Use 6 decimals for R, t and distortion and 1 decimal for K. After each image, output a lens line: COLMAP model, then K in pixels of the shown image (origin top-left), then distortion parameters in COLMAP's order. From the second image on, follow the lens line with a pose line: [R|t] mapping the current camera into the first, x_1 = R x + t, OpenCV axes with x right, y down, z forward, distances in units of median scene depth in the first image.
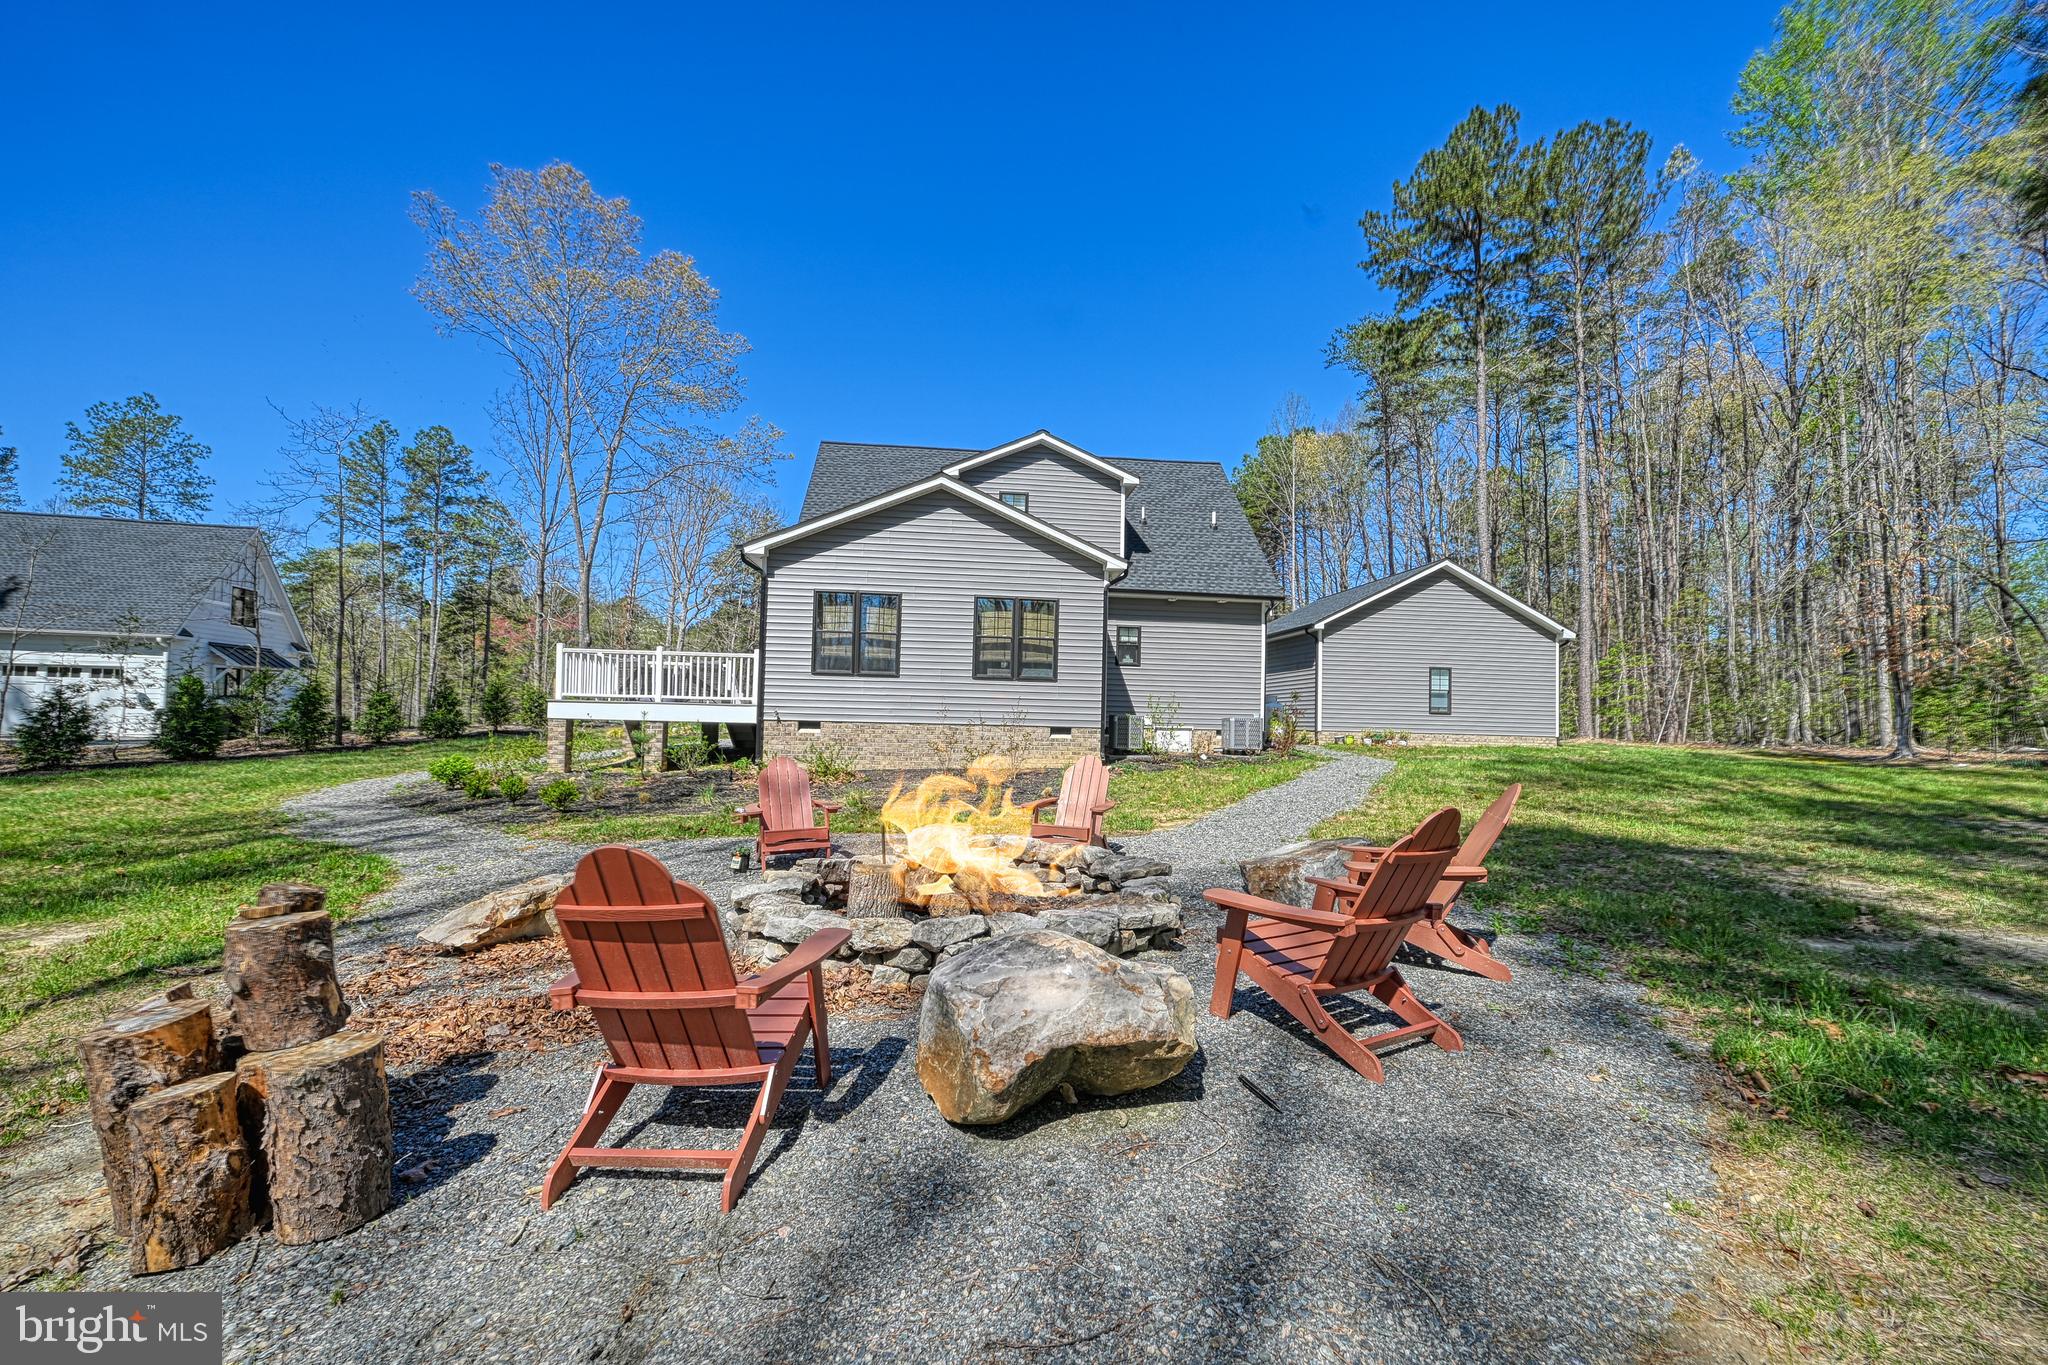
lens RADIAL K [[824.9, 0, 1023.6], [0, 824.9, 690.4], [0, 0, 1]] dist [-0.000773, 0.000448]
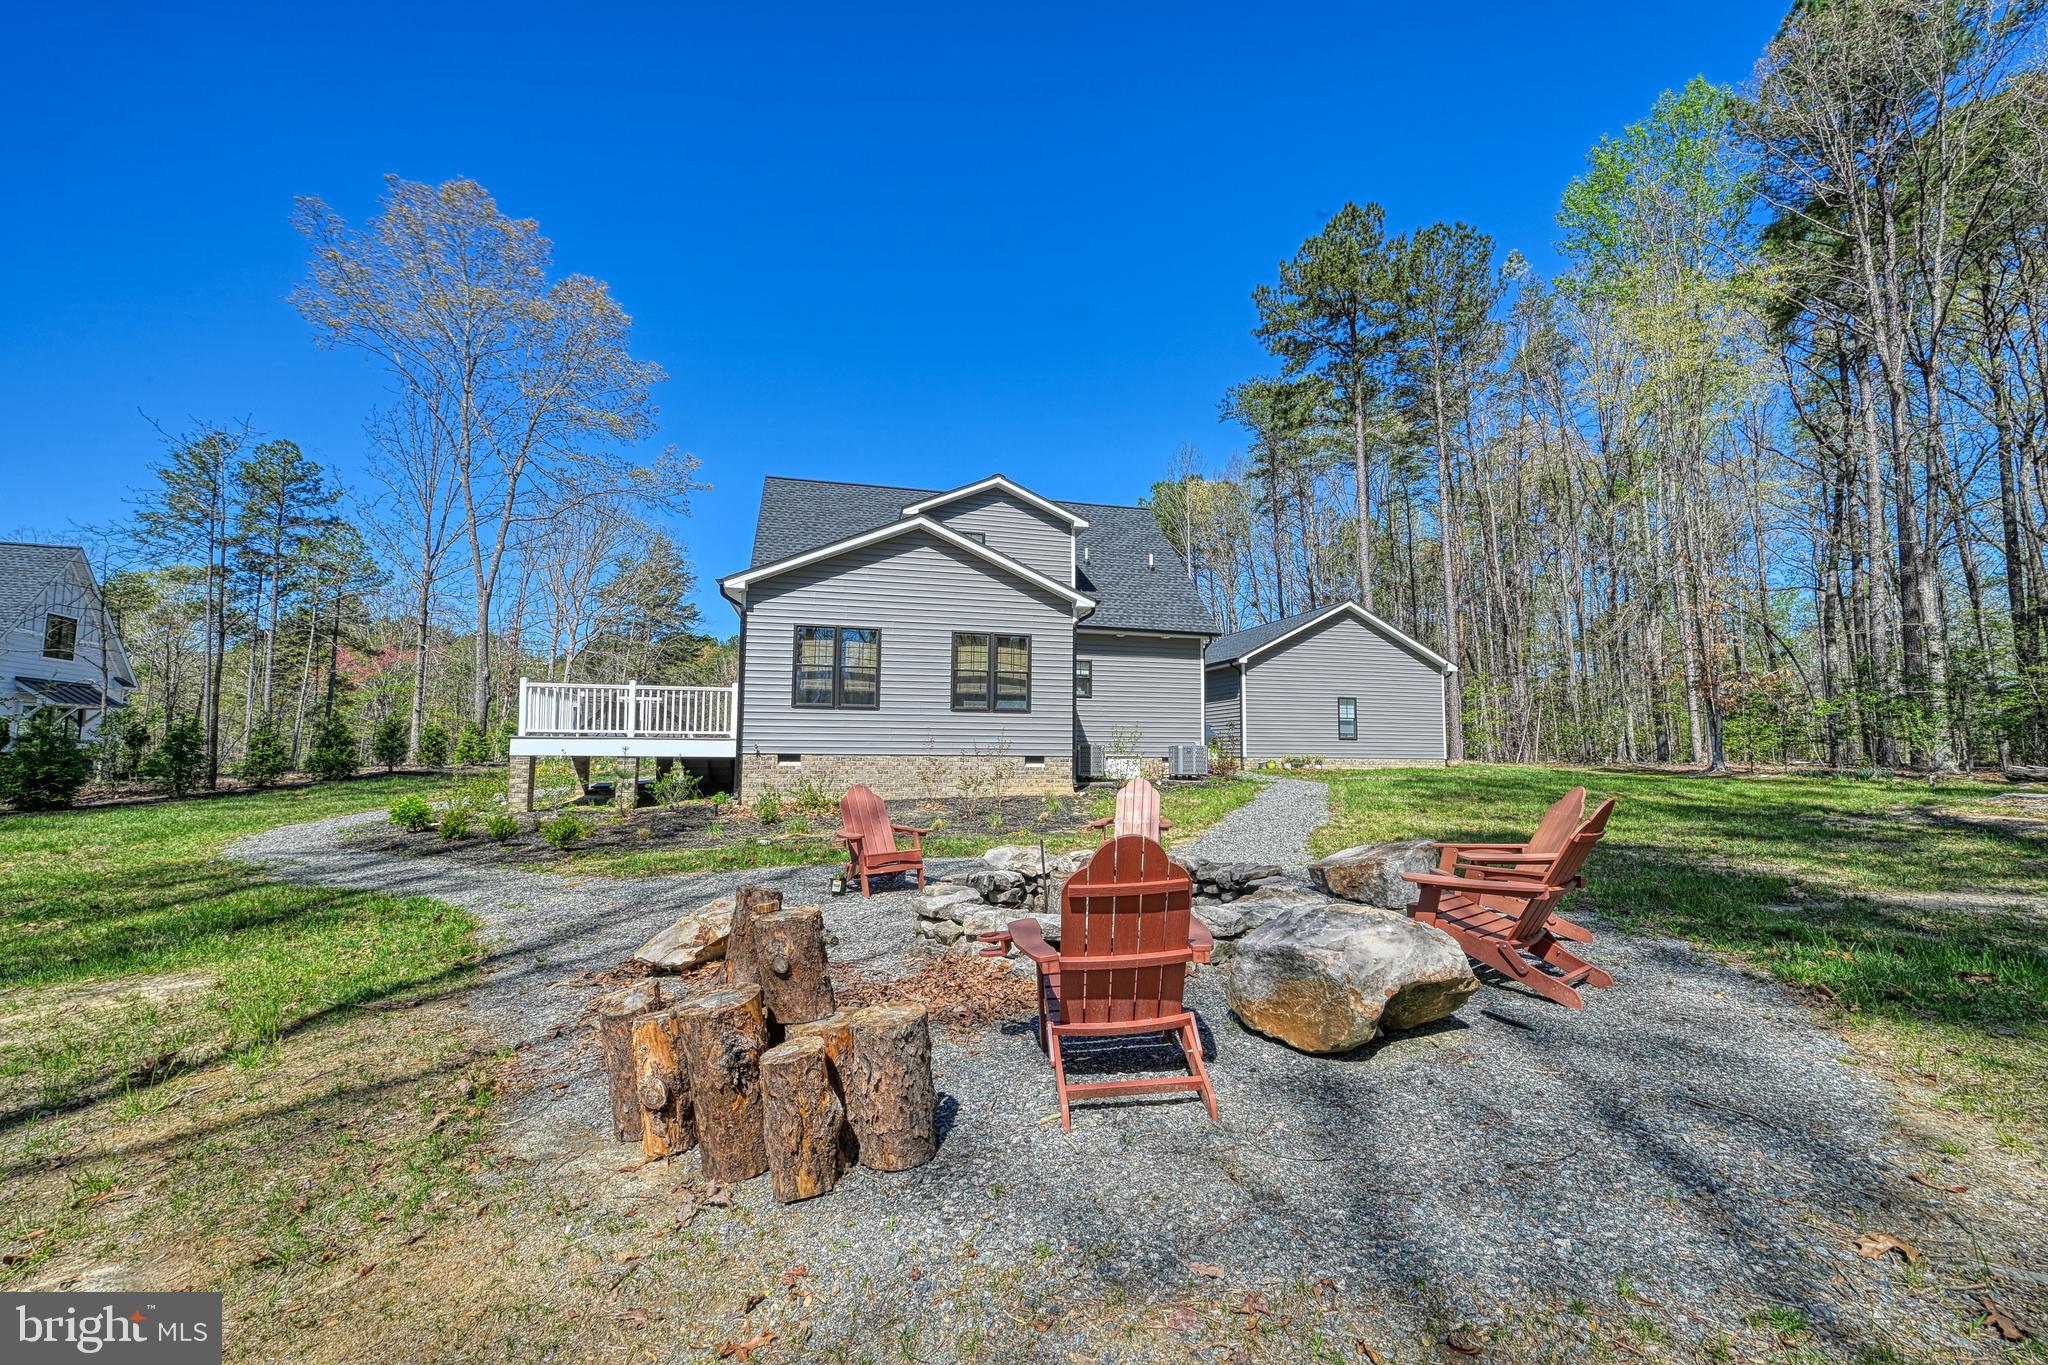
lens RADIAL K [[826.5, 0, 1018.2], [0, 826.5, 683.8], [0, 0, 1]] dist [-0.001130, 0.000410]
pose [[0.988897, -0.003123, 0.148568, -0.107377], [0.010199, 0.998848, -0.046885, 0.001387], [-0.148250, 0.047880, 0.987790, -0.032656]]
